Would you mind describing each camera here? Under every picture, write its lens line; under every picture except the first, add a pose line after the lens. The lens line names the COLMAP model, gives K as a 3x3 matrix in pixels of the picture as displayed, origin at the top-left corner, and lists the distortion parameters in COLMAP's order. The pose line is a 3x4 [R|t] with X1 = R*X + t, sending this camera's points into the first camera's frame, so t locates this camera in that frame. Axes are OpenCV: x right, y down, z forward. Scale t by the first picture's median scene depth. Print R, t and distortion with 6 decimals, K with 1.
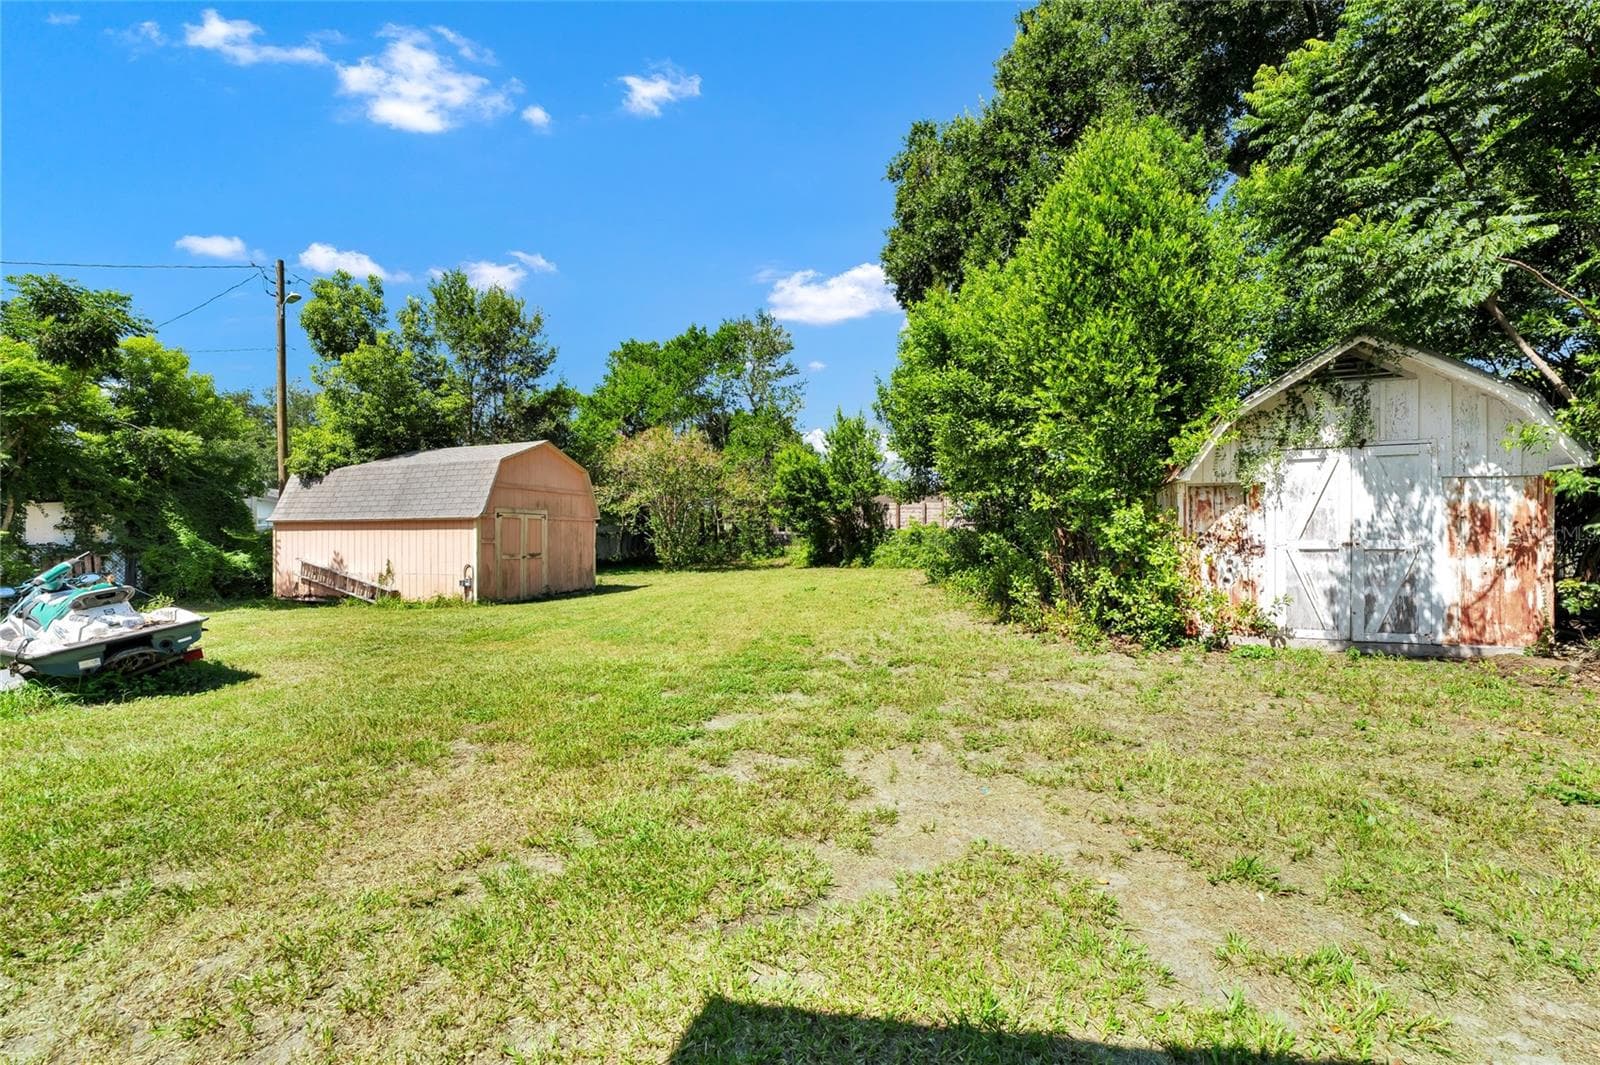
lens RADIAL K [[667.5, 0, 800.0], [0, 667.5, 532.5], [0, 0, 1]] dist [-0.000193, -0.000440]
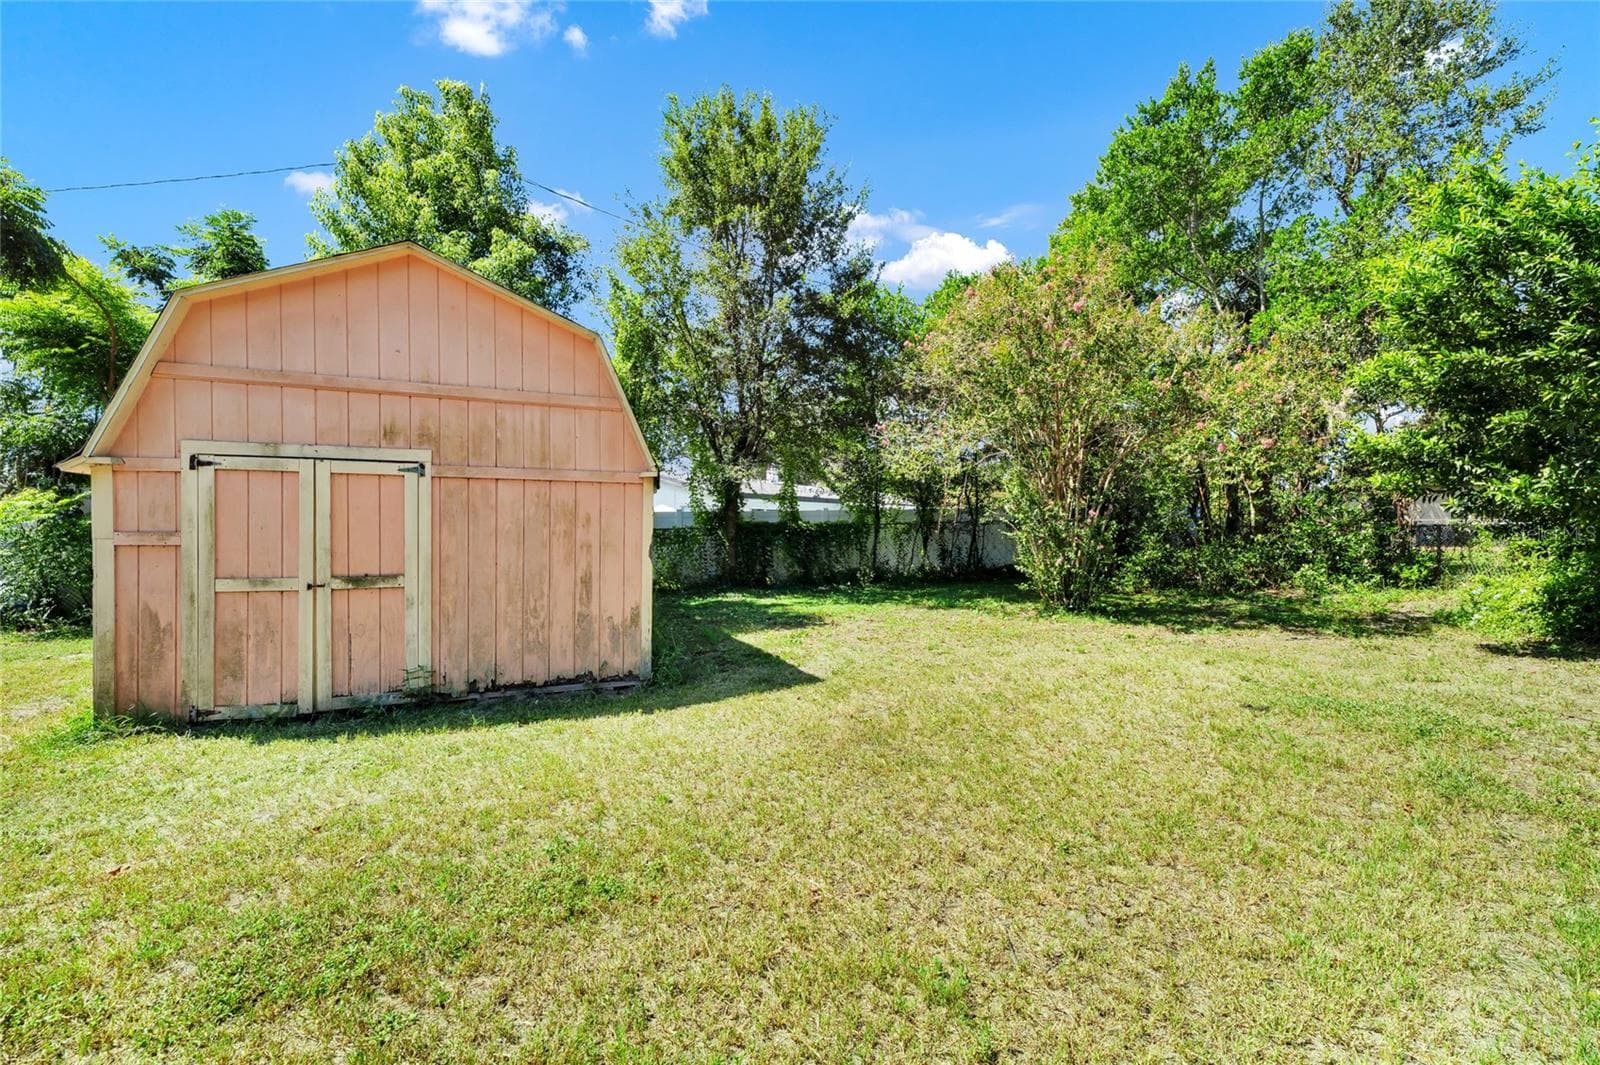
lens RADIAL K [[667.5, 0, 800.0], [0, 667.5, 532.5], [0, 0, 1]] dist [-0.000193, -0.000440]
pose [[0.685824, 0.014438, -0.727625, 0.000051], [0.000169, 0.999800, 0.019998, 0.001701], [0.727768, -0.013837, 0.685684, 0.584719]]
